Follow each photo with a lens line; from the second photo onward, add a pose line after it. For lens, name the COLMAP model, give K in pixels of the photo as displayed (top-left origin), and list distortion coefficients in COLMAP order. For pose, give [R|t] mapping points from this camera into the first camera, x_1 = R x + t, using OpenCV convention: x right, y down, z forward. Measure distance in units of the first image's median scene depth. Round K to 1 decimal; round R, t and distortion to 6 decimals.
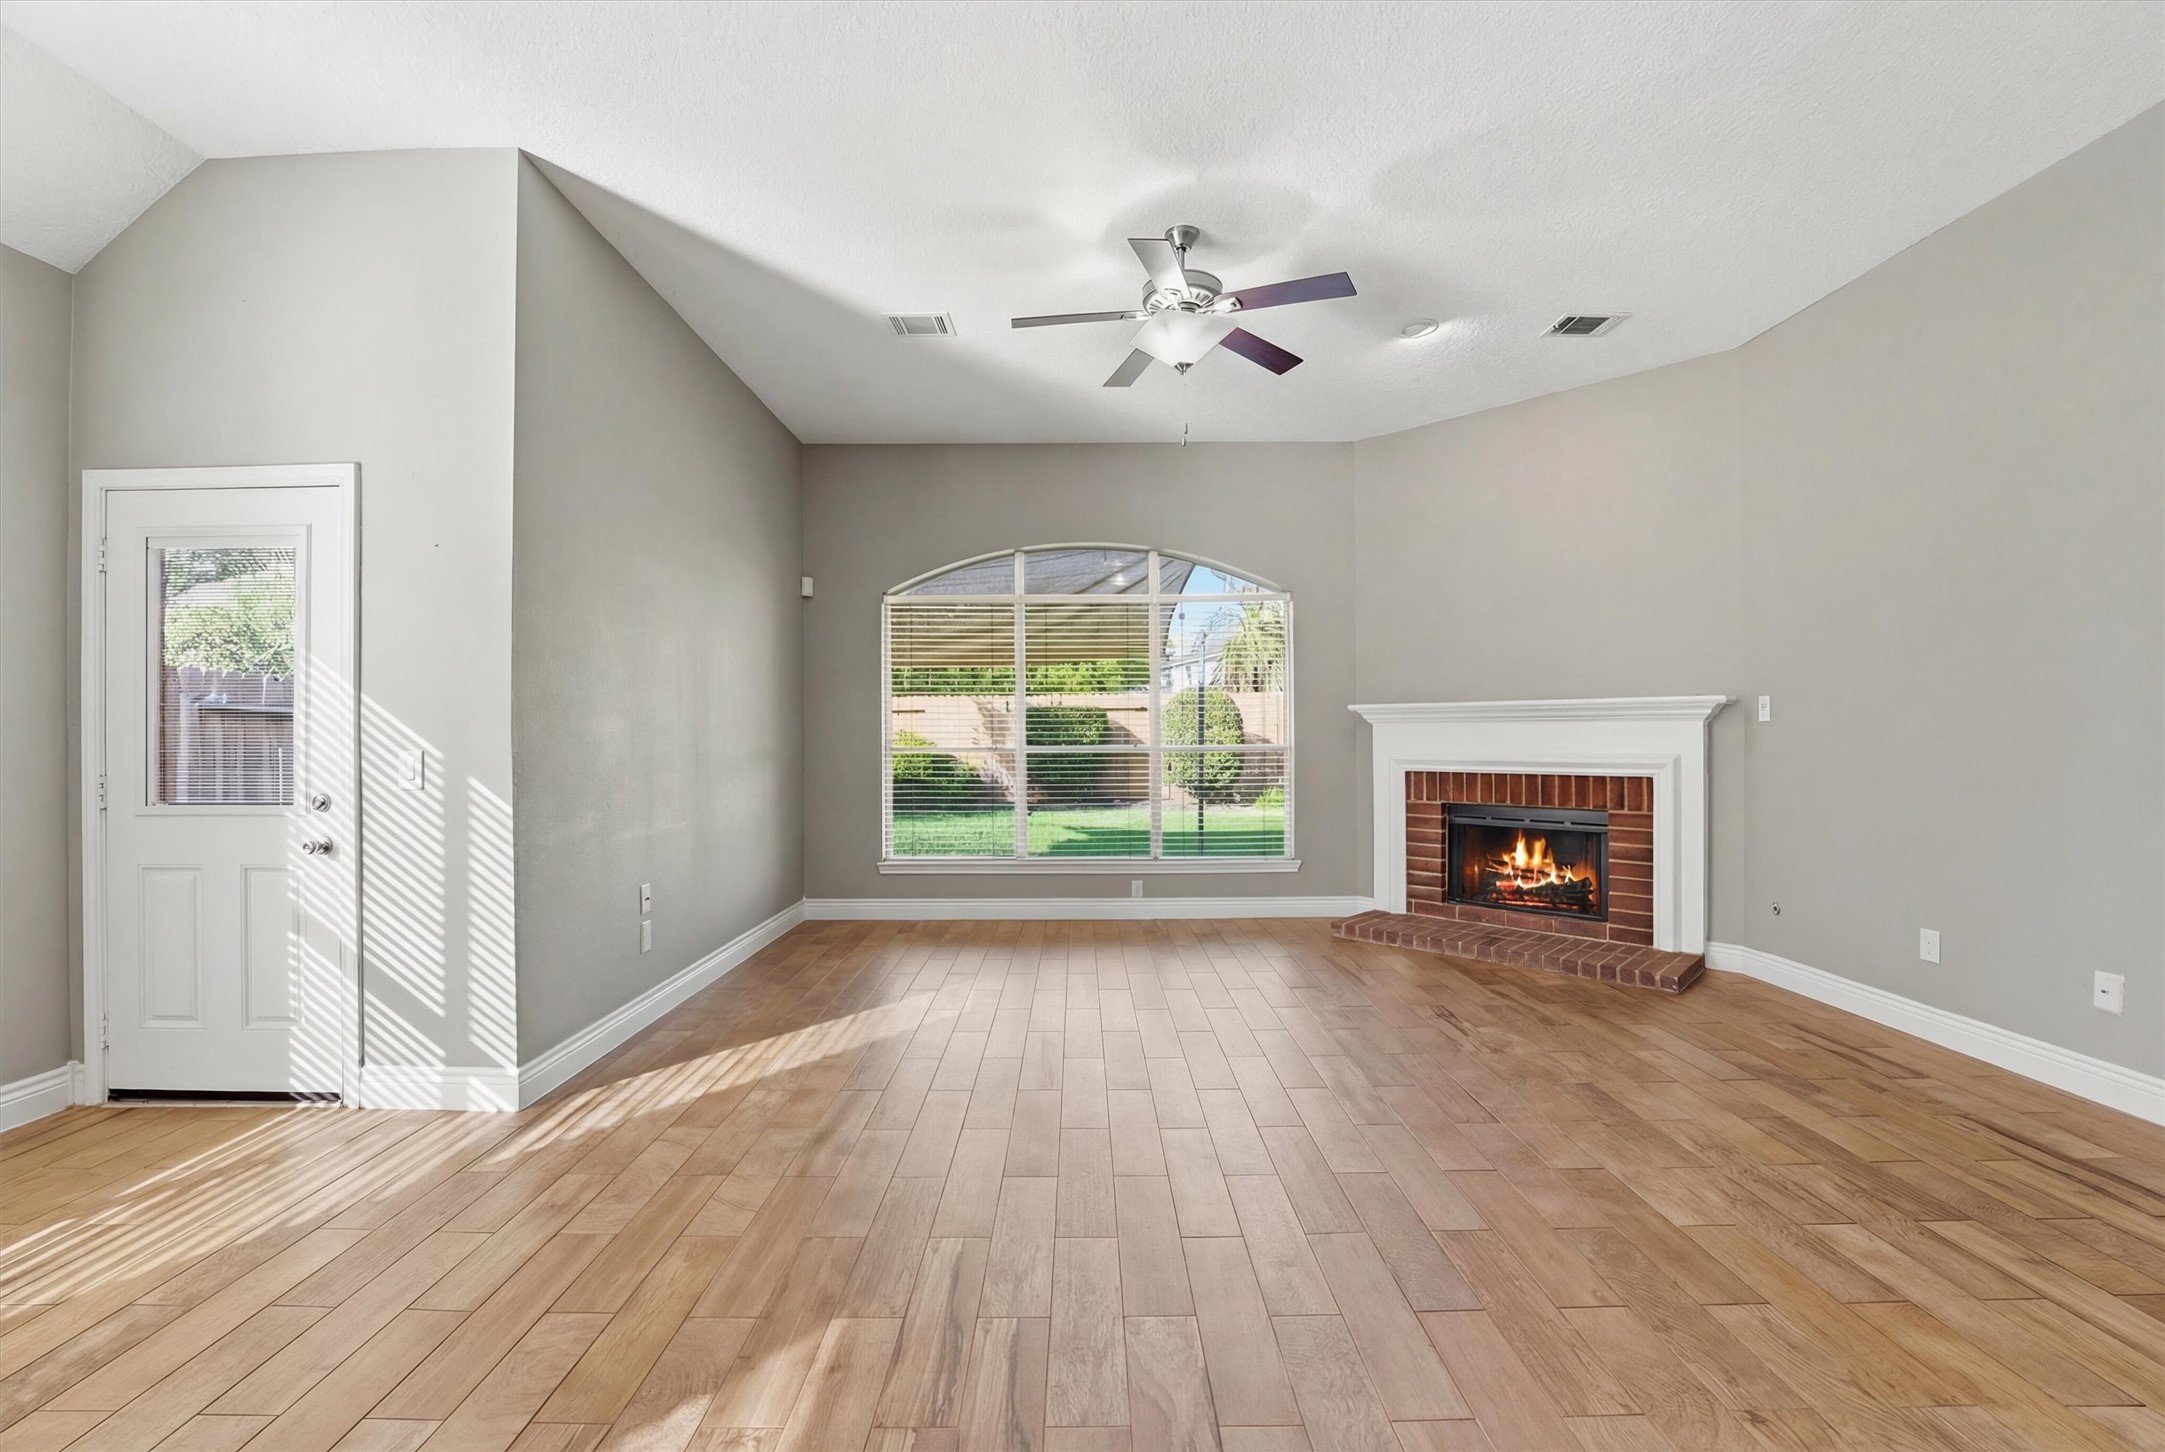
lens RADIAL K [[887.3, 0, 1080.4], [0, 887.3, 729.3], [0, 0, 1]] dist [-0.028472, 0.002353]
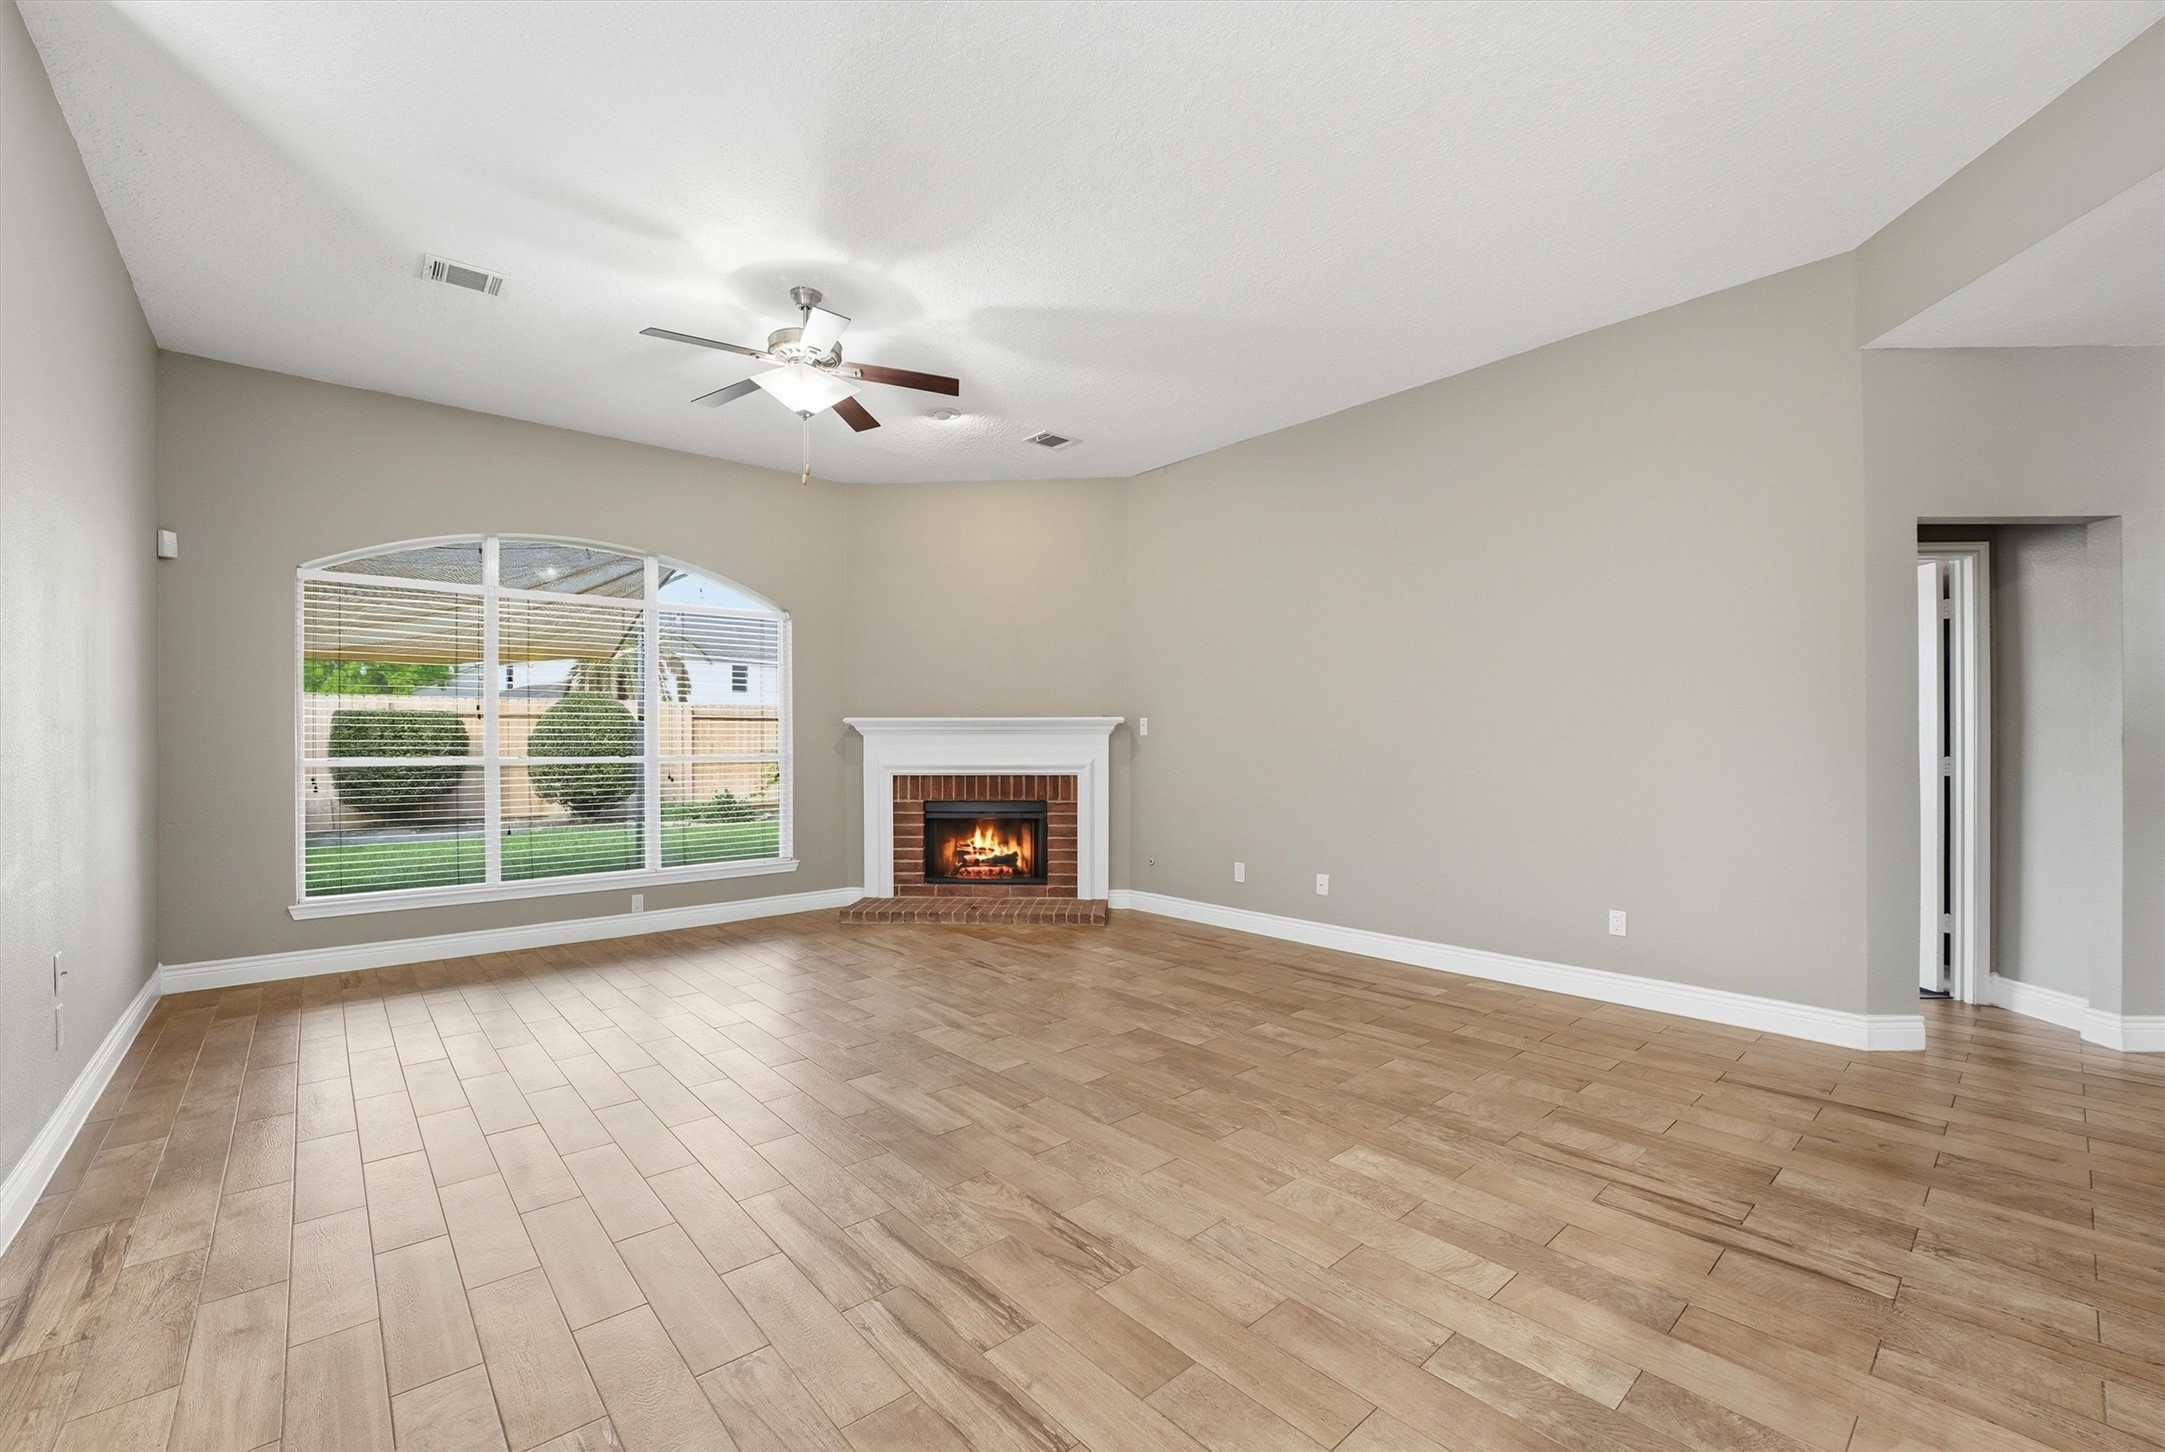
lens RADIAL K [[887.3, 0, 1070.5], [0, 887.3, 736.5], [0, 0, 1]] dist [-0.028472, 0.002353]
pose [[0.755941, 0.004721, 0.654623, -0.273104], [-0.003121, 0.999989, -0.003608, -0.000406], [-0.654632, 0.000684, 0.755947, -0.047112]]
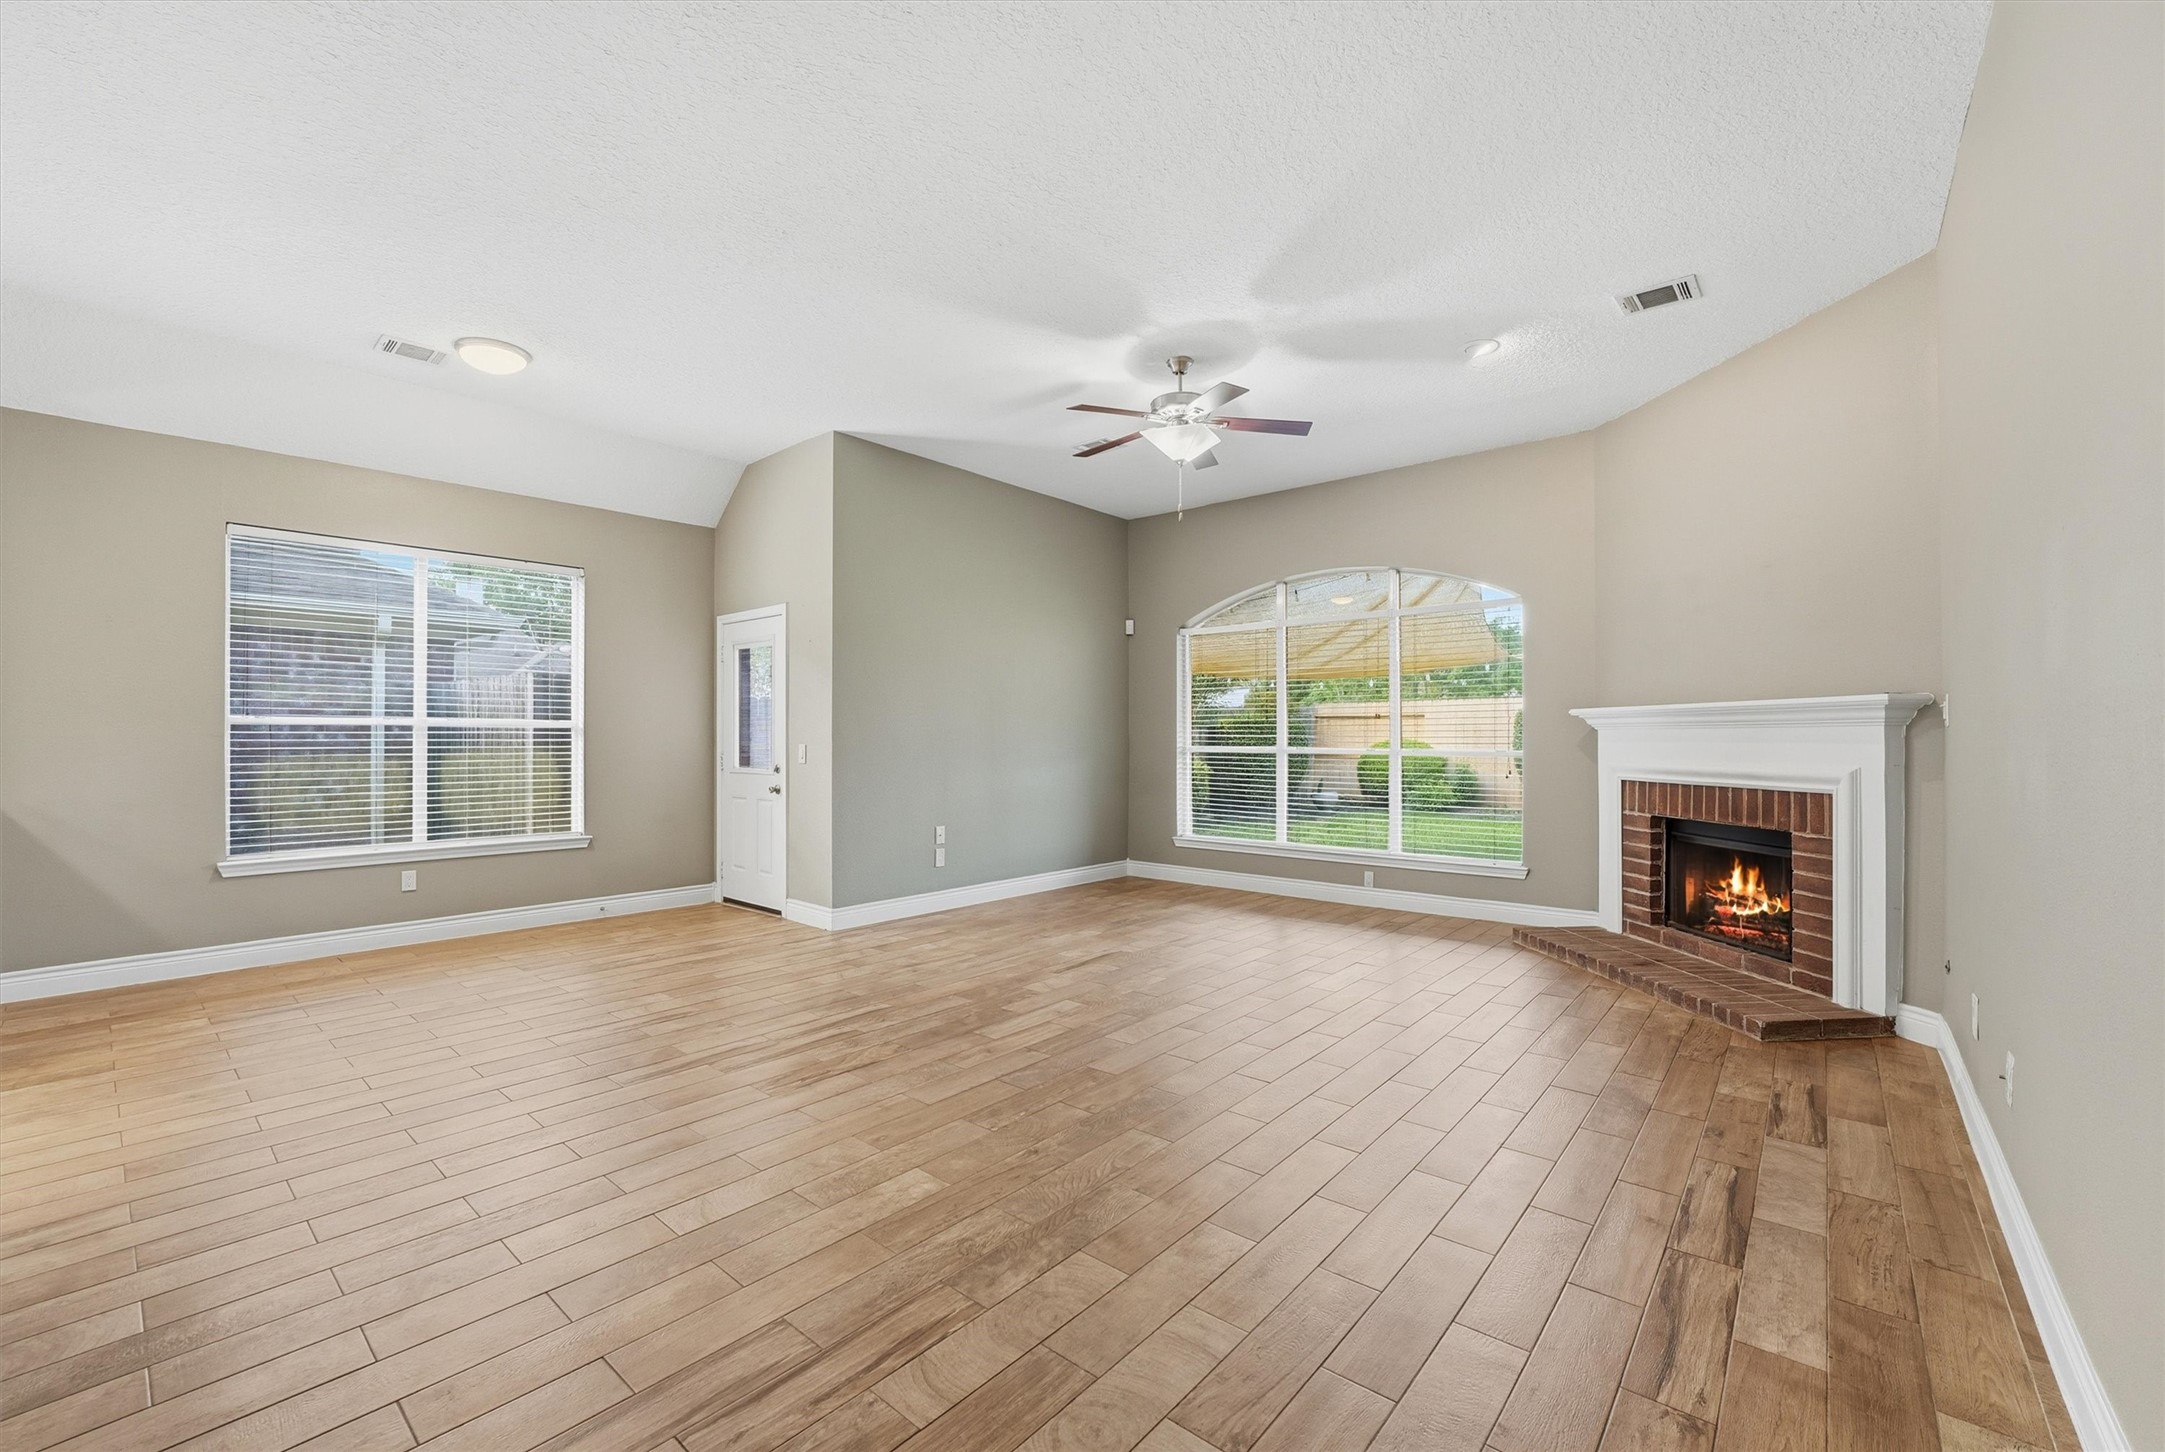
lens RADIAL K [[887.3, 0, 1093.4], [0, 887.3, 728.9], [0, 0, 1]] dist [-0.028472, 0.002353]
pose [[0.765681, -0.000887, -0.643220, 0.664255], [-0.001709, 0.999993, -0.003413, -0.002668], [0.643219, 0.003713, 0.765674, -0.078840]]
